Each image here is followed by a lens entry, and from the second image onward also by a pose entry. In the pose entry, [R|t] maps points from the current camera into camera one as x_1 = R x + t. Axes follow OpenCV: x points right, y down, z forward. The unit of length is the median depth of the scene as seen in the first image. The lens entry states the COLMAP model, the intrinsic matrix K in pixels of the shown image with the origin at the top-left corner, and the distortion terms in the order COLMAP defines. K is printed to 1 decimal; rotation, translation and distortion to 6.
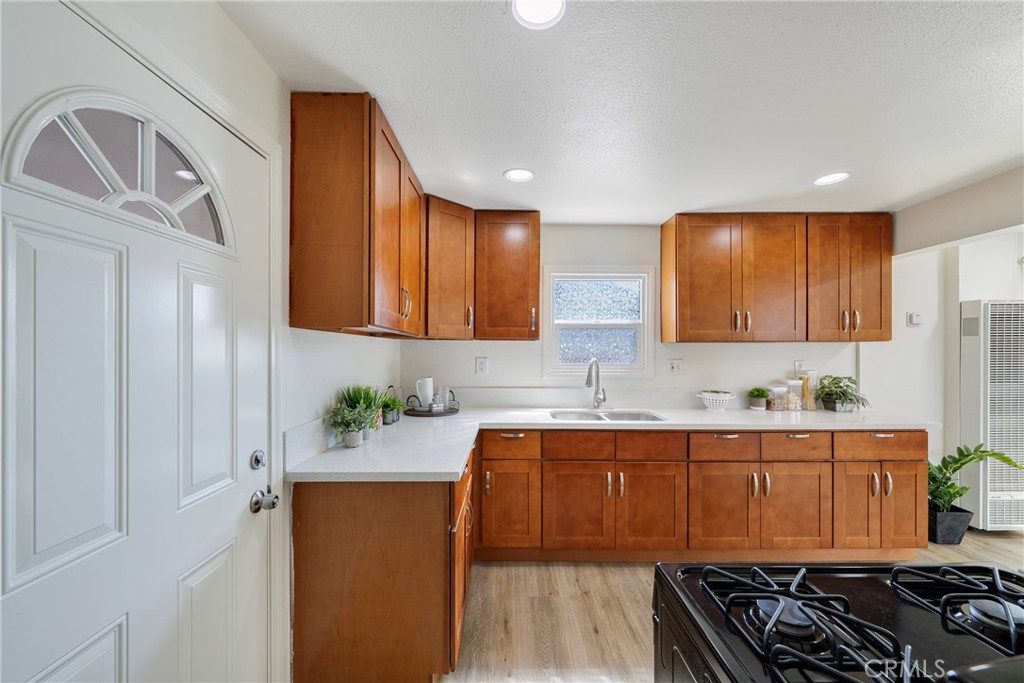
lens RADIAL K [[409.6, 0, 511.8], [0, 409.6, 347.5], [0, 0, 1]] dist [0.001784, 0.000045]
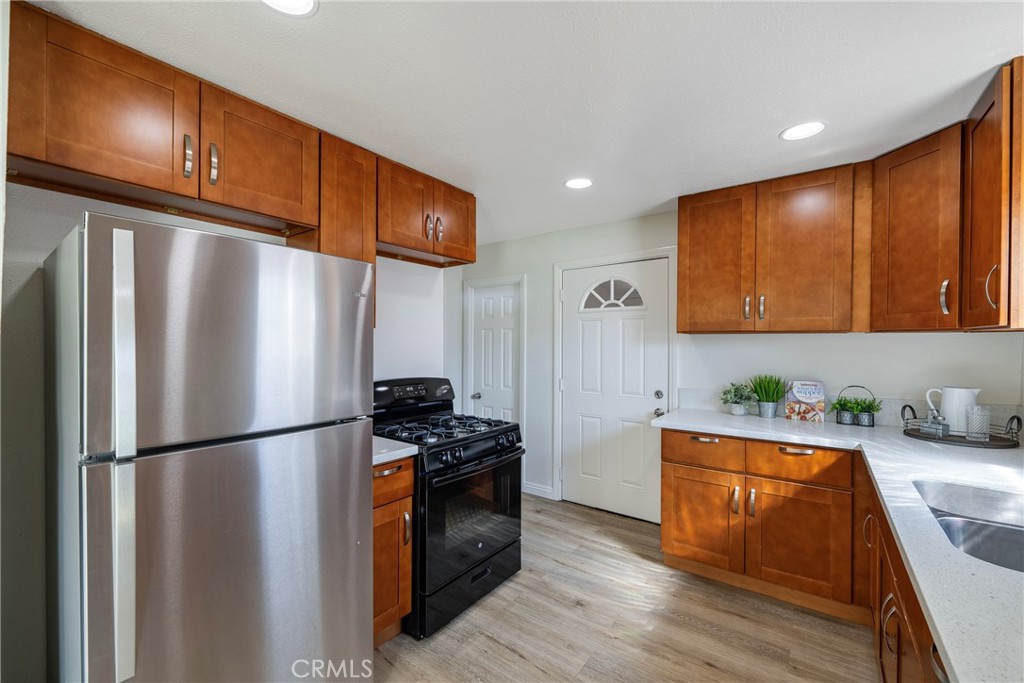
lens RADIAL K [[414.2, 0, 514.4], [0, 414.2, 346.0], [0, 0, 1]] dist [0.001931, 0.000383]
pose [[-0.597496, 0.002496, -0.801868, 0.826797], [0.002910, 0.999995, 0.000944, -0.000032], [0.801867, -0.001770, -0.597500, 0.843933]]
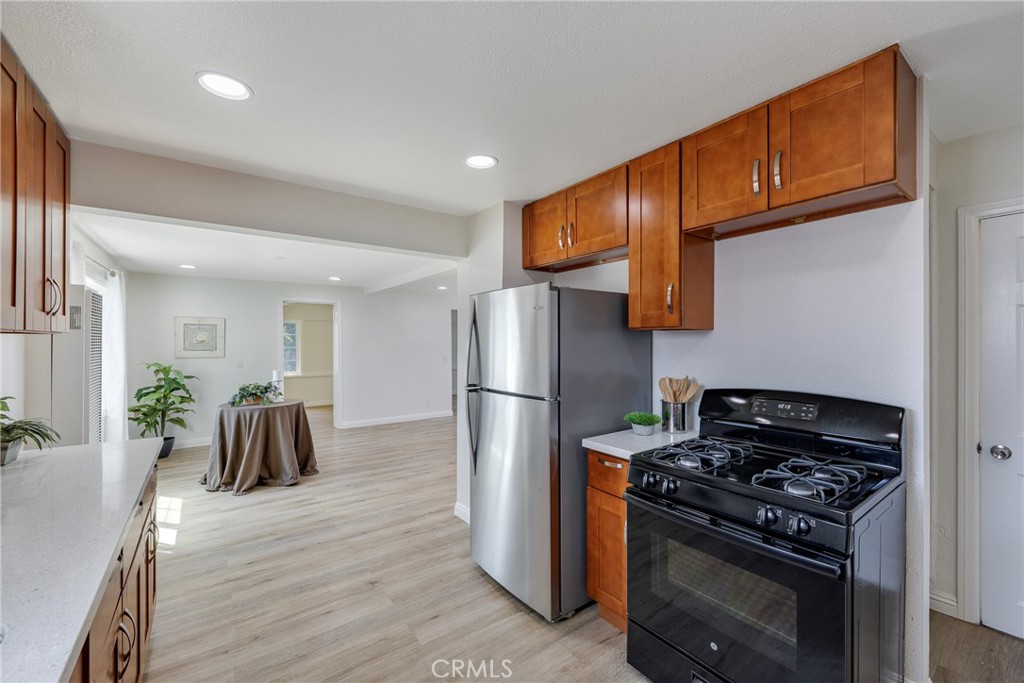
lens RADIAL K [[414.2, 0, 514.4], [0, 414.2, 346.0], [0, 0, 1]] dist [0.001931, 0.000383]
pose [[-0.595387, -0.006109, 0.803416, -0.025901], [-0.000751, 0.999975, 0.007048, -0.004321], [-0.803439, 0.003593, -0.595376, 0.835496]]
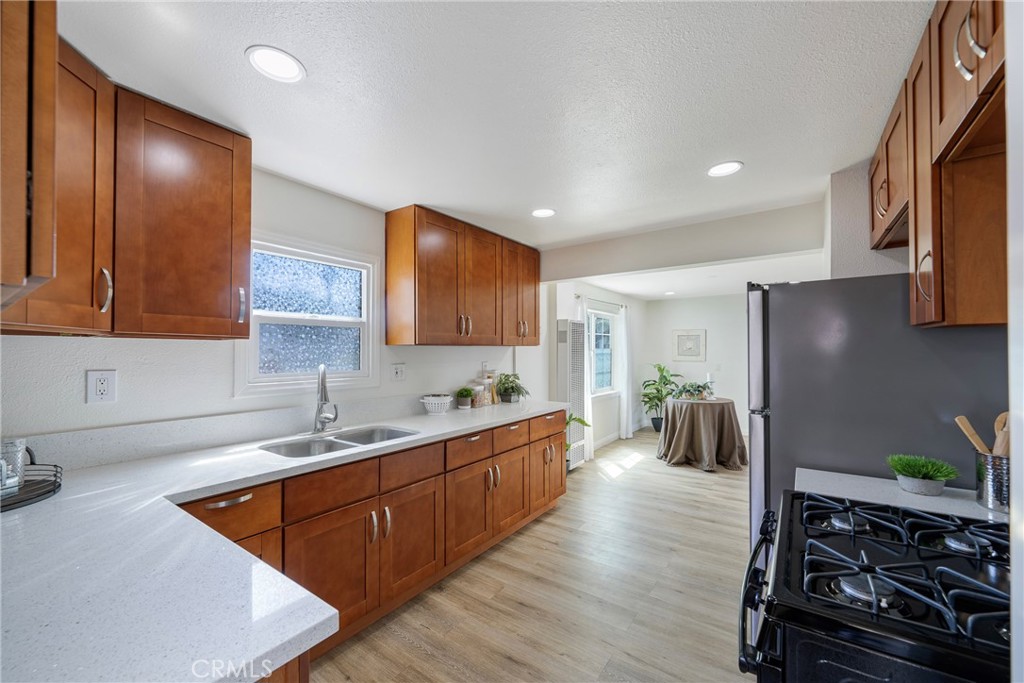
lens RADIAL K [[409.6, 0, 511.8], [0, 409.6, 347.5], [0, 0, 1]] dist [0.001784, 0.000045]
pose [[0.578857, 0.005665, 0.815410, -0.222252], [-0.000054, 0.999976, -0.006909, -0.000757], [-0.815429, 0.003955, 0.578843, 0.302523]]
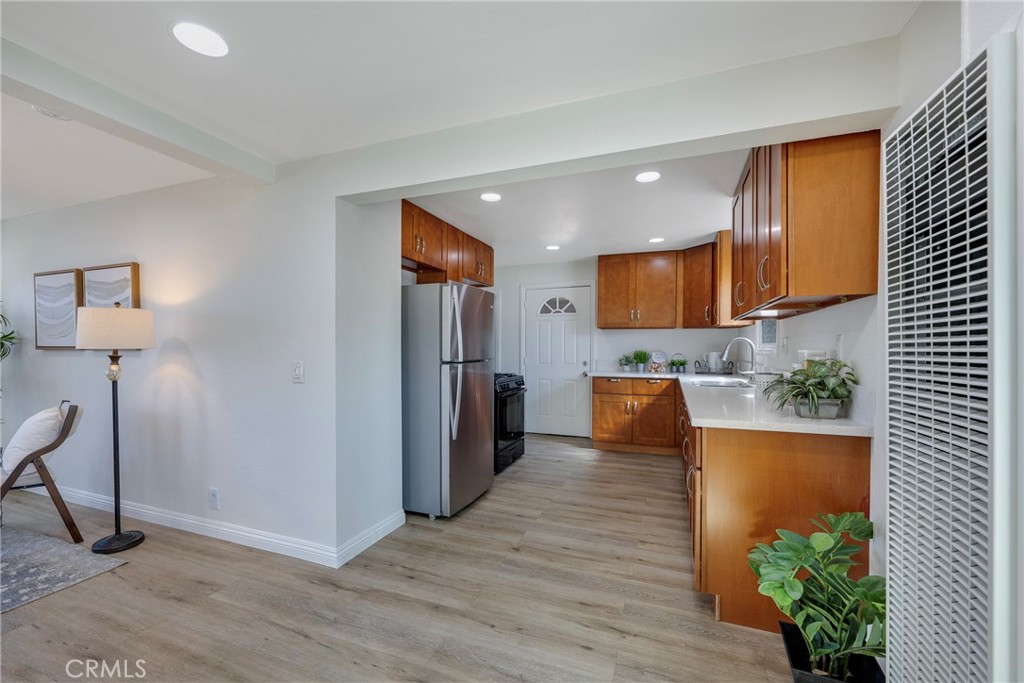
lens RADIAL K [[409.6, 0, 511.8], [0, 409.6, 347.5], [0, 0, 1]] dist [0.001784, 0.000045]
pose [[-0.364806, -0.001768, -0.931082, 1.638451], [0.000940, 0.999997, -0.002267, 0.060518], [0.931083, -0.001703, -0.364803, 0.873527]]
